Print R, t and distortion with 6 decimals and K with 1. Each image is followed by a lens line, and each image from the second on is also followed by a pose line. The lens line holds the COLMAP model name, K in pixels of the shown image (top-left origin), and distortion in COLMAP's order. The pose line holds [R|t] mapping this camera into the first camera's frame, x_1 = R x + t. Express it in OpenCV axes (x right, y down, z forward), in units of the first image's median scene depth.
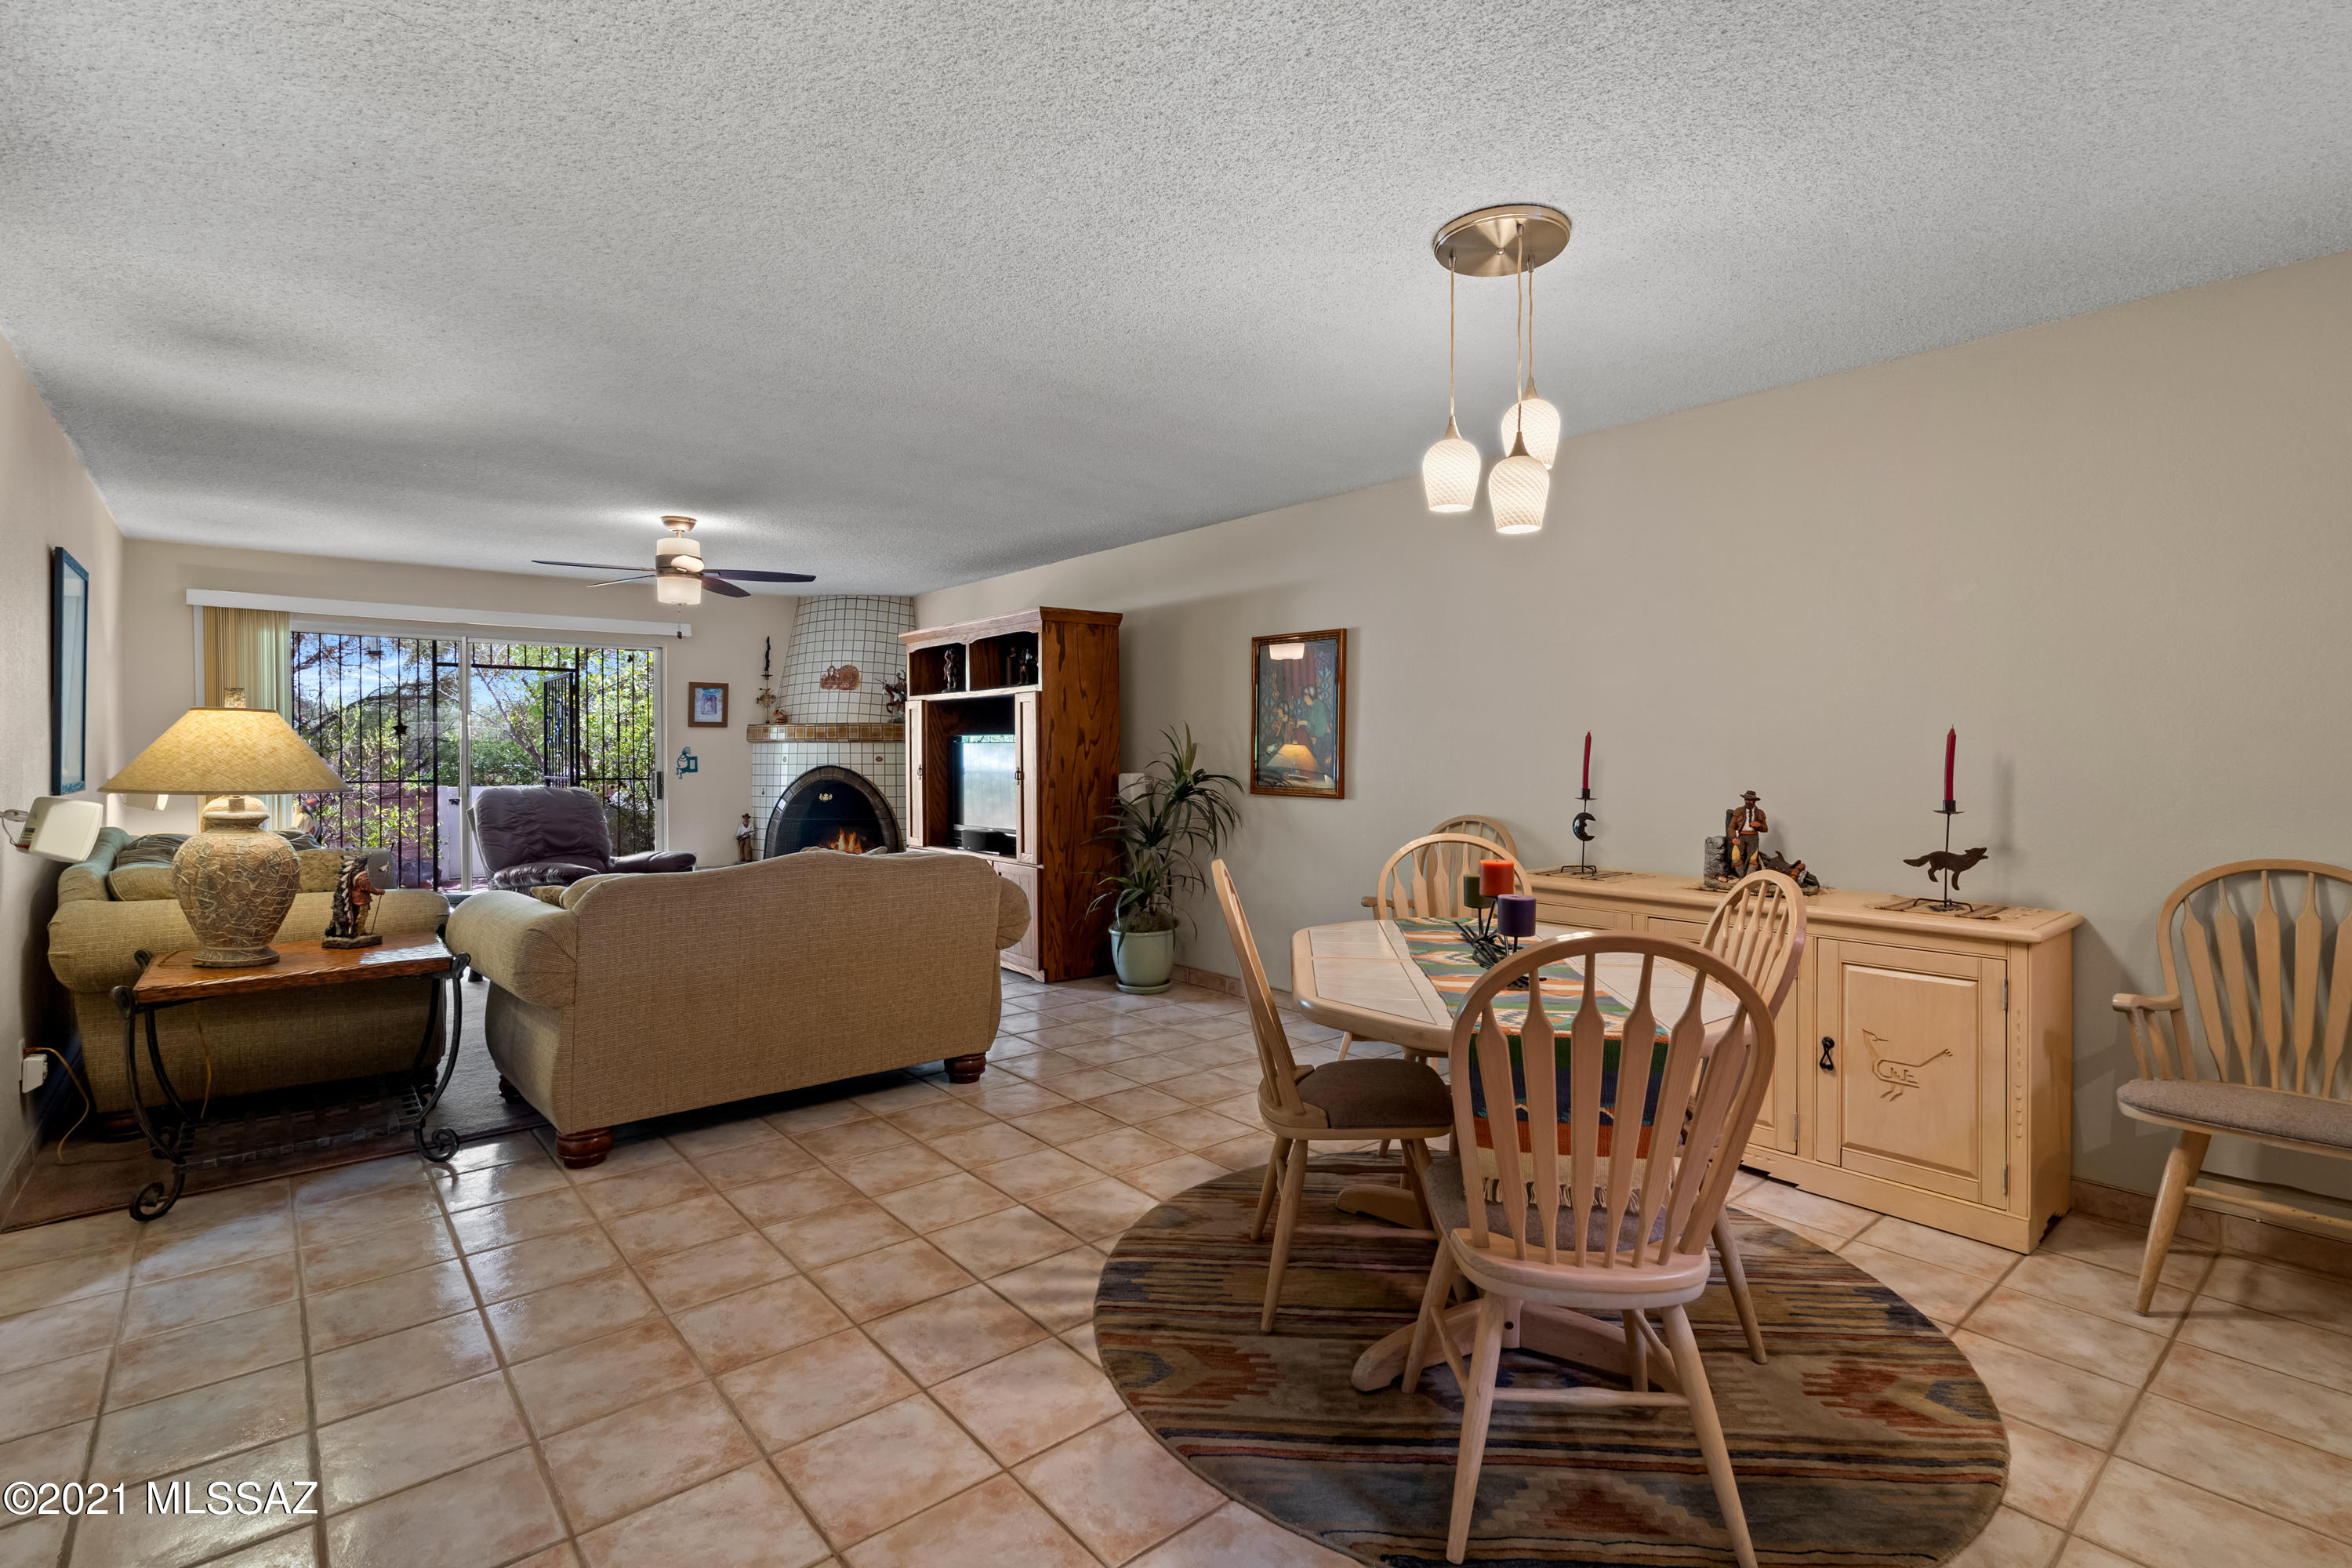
lens RADIAL K [[1090.6, 0, 1175.2], [0, 1090.6, 766.1], [0, 0, 1]] dist [-0.005882, 0.001207]
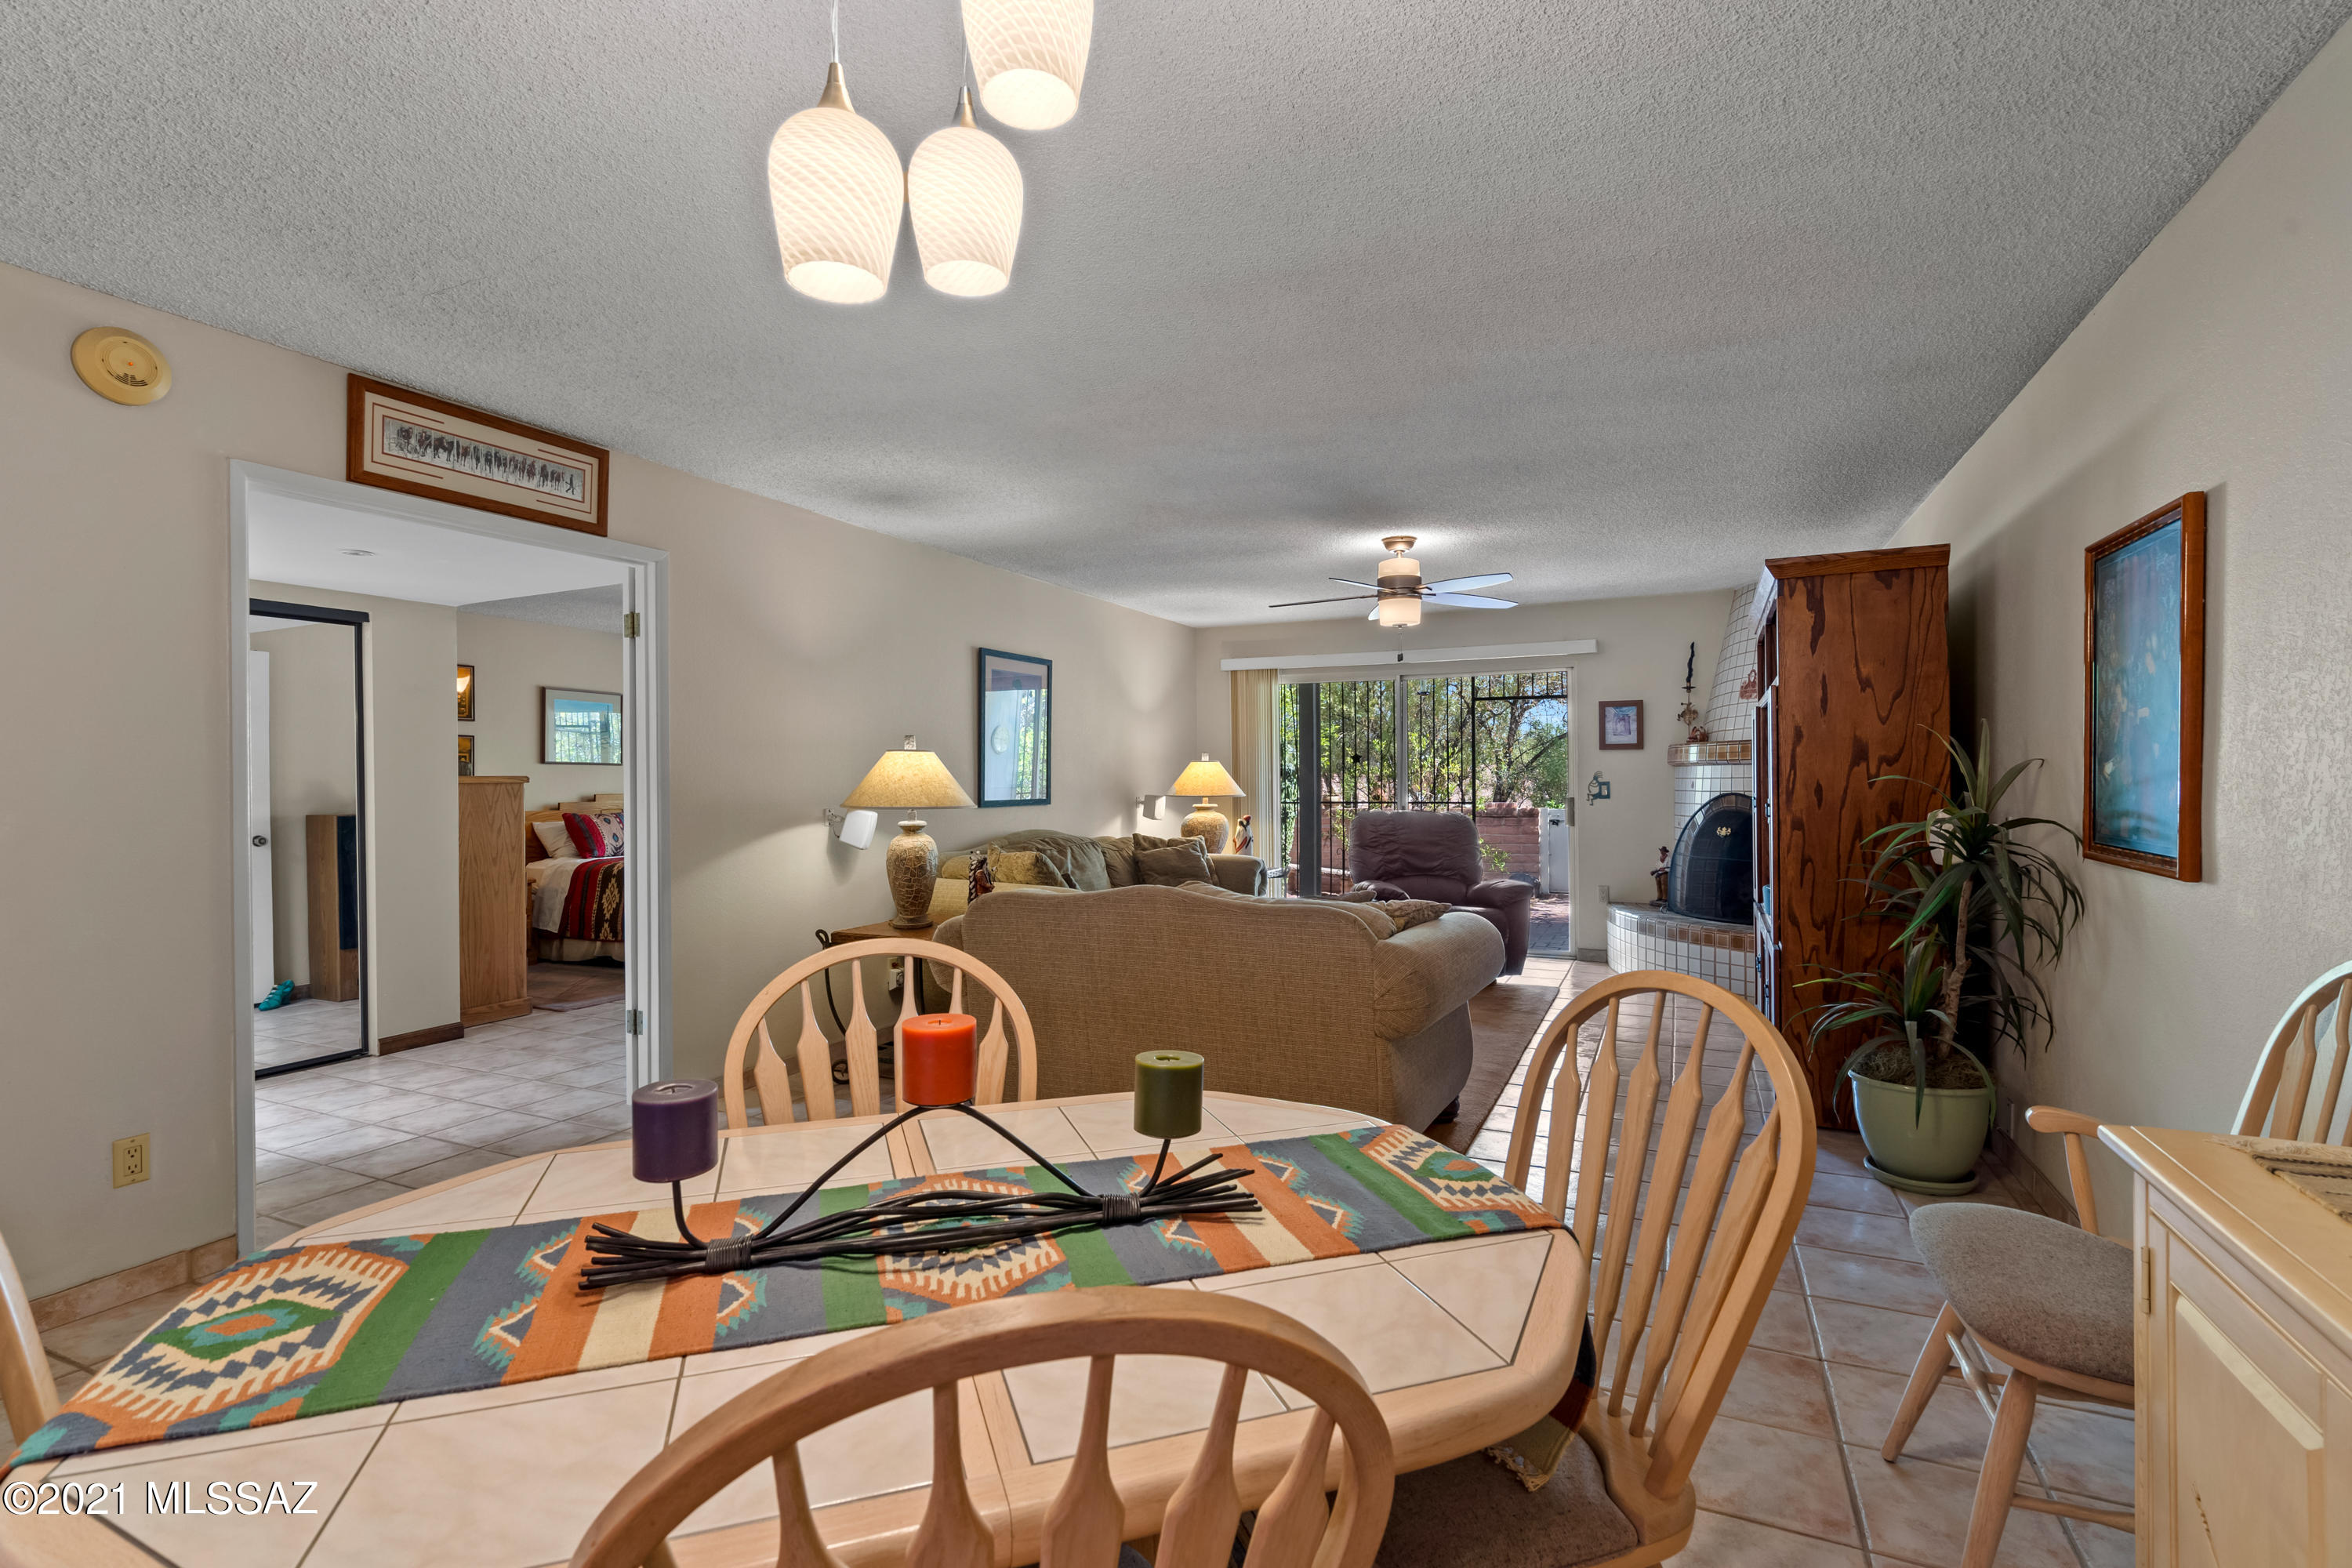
lens RADIAL K [[1090.6, 0, 1186.6], [0, 1090.6, 780.1], [0, 0, 1]] dist [-0.005882, 0.001207]
pose [[0.430373, 0.000234, -0.902651, 0.291711], [-0.008849, 0.999953, -0.003960, -0.004185], [0.902608, 0.009692, 0.430355, 0.347758]]
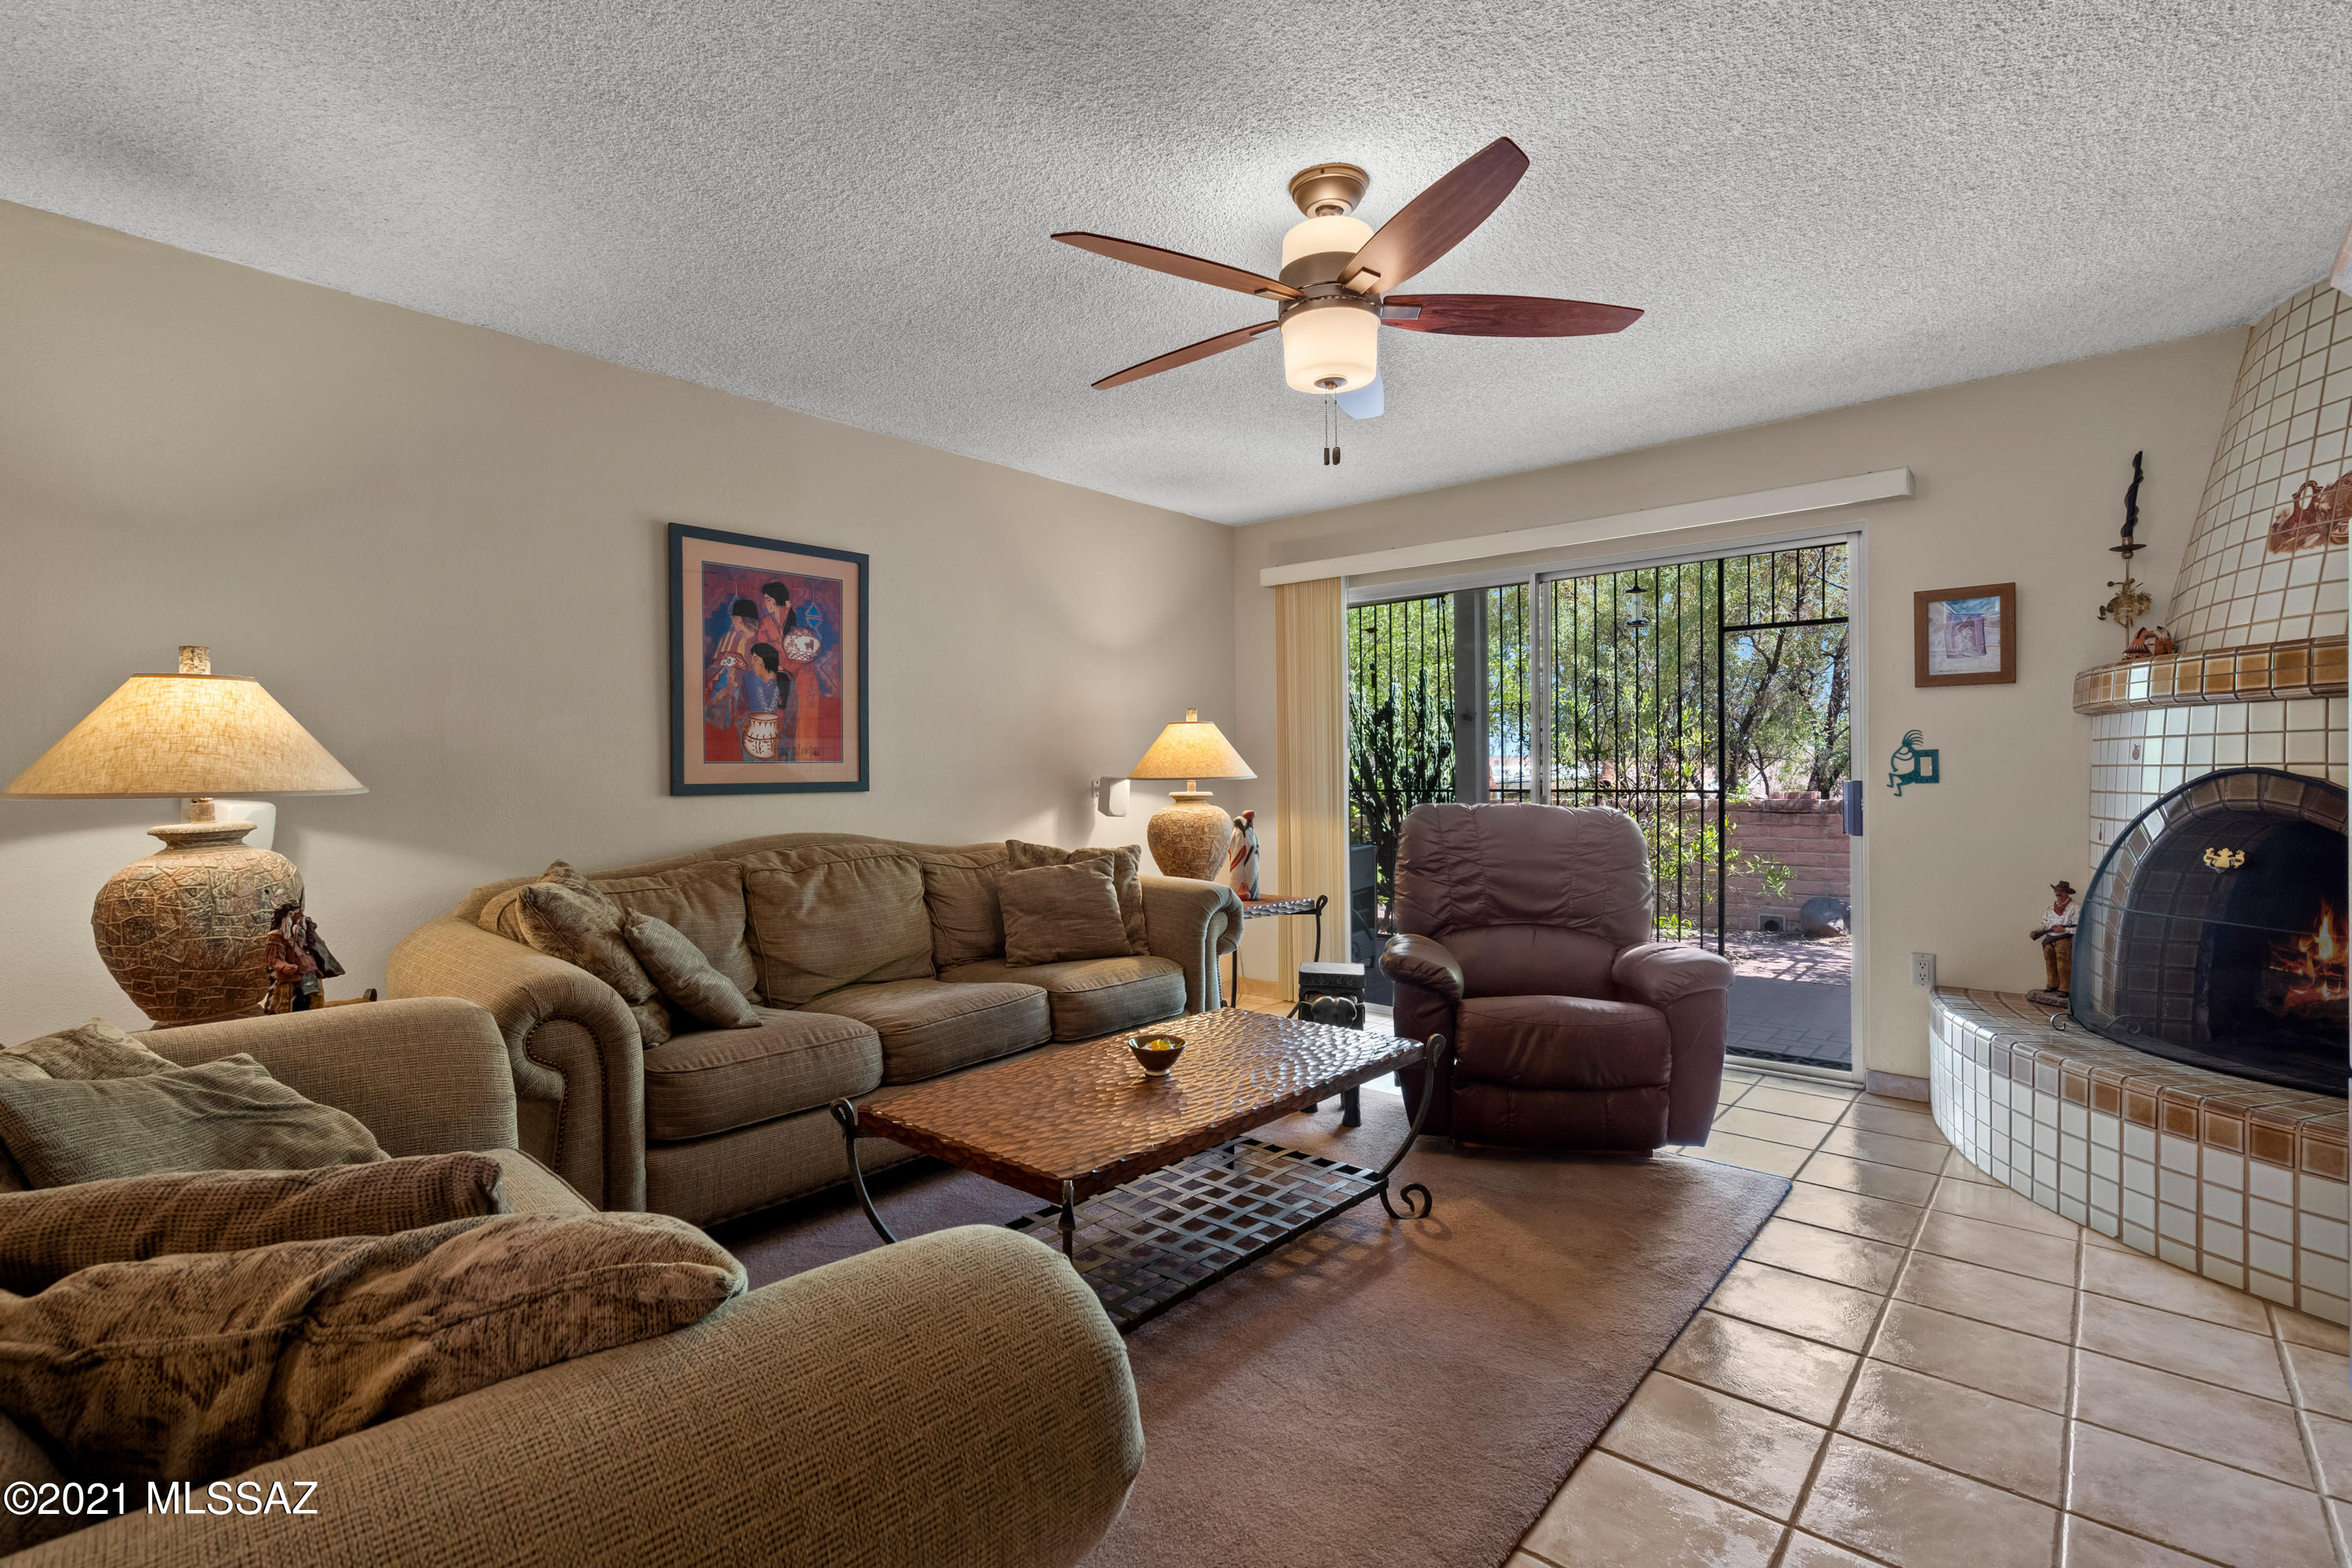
lens RADIAL K [[1090.6, 0, 1171.9], [0, 1090.6, 783.2], [0, 0, 1]] dist [-0.005882, 0.001207]
pose [[0.155267, 0.011597, -0.987805, -0.036850], [-0.006634, 0.999921, 0.010697, 0.003374], [0.987850, 0.004892, 0.155331, 0.743199]]
